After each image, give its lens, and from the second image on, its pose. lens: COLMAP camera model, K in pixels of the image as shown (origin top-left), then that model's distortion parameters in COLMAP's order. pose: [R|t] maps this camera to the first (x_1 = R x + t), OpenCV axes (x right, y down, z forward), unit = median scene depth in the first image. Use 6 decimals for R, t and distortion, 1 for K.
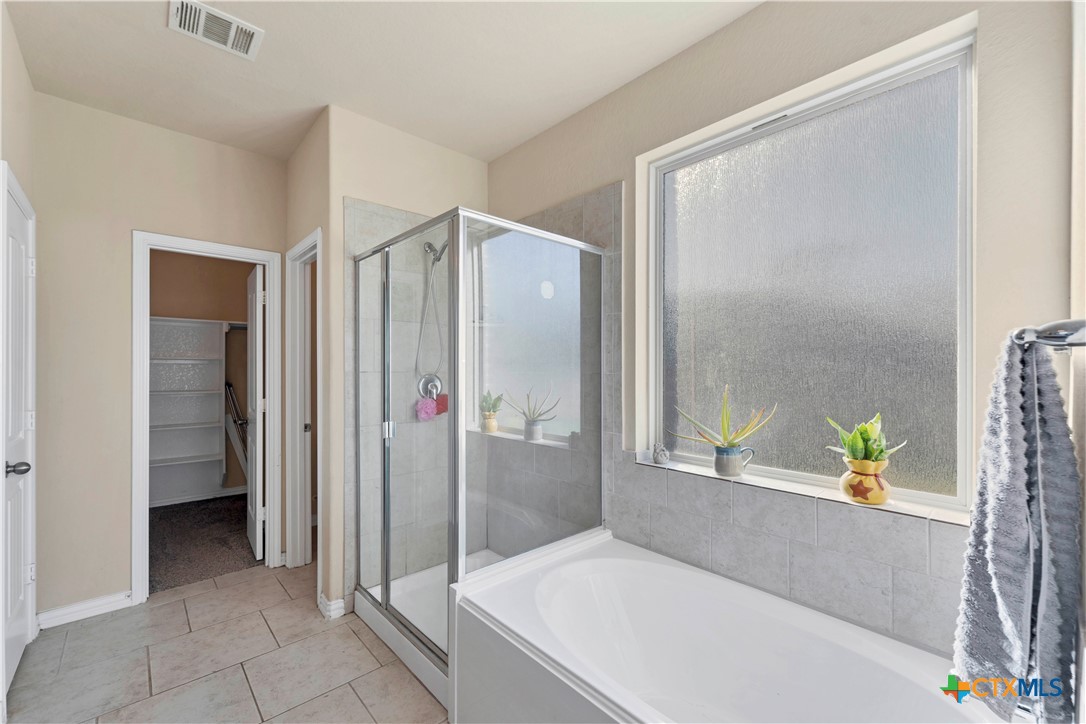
lens RADIAL K [[441.0, 0, 541.3], [0, 441.0, 366.4], [0, 0, 1]] dist [0.000080, -0.000279]
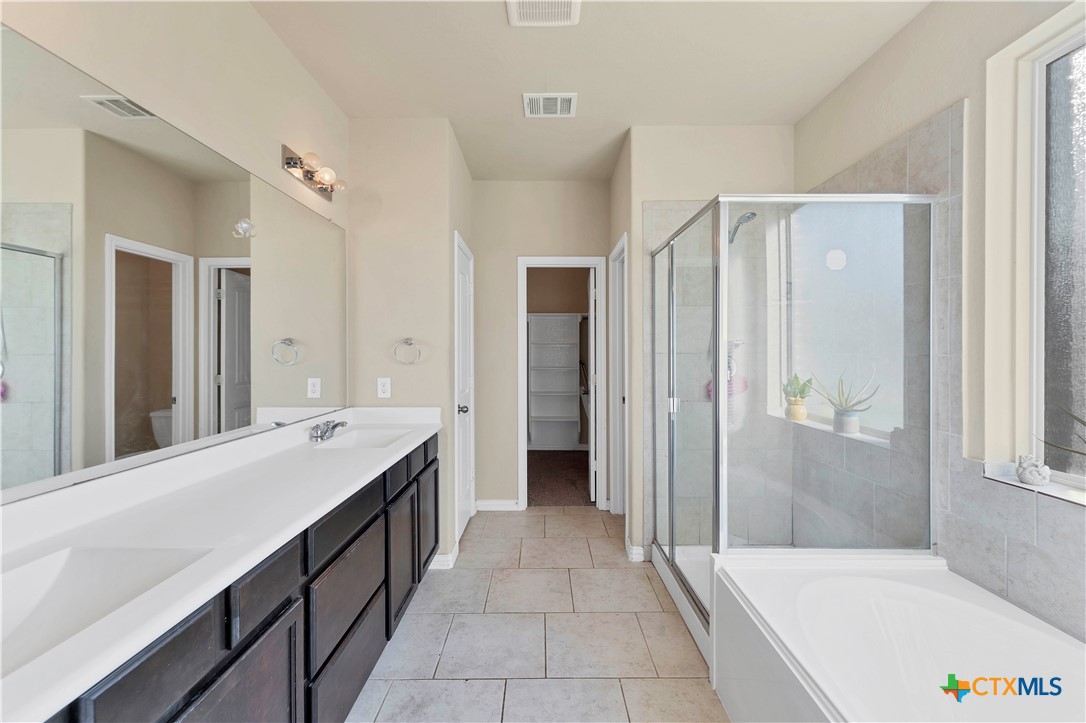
lens RADIAL K [[443.4, 0, 543.7], [0, 443.4, 352.0], [0, 0, 1]] dist [0.000659, 0.000189]
pose [[0.737125, 0.000195, -0.675757, 0.153762], [0.005368, 0.999967, 0.006145, 0.001079], [0.675736, -0.008157, 0.737099, -0.039507]]
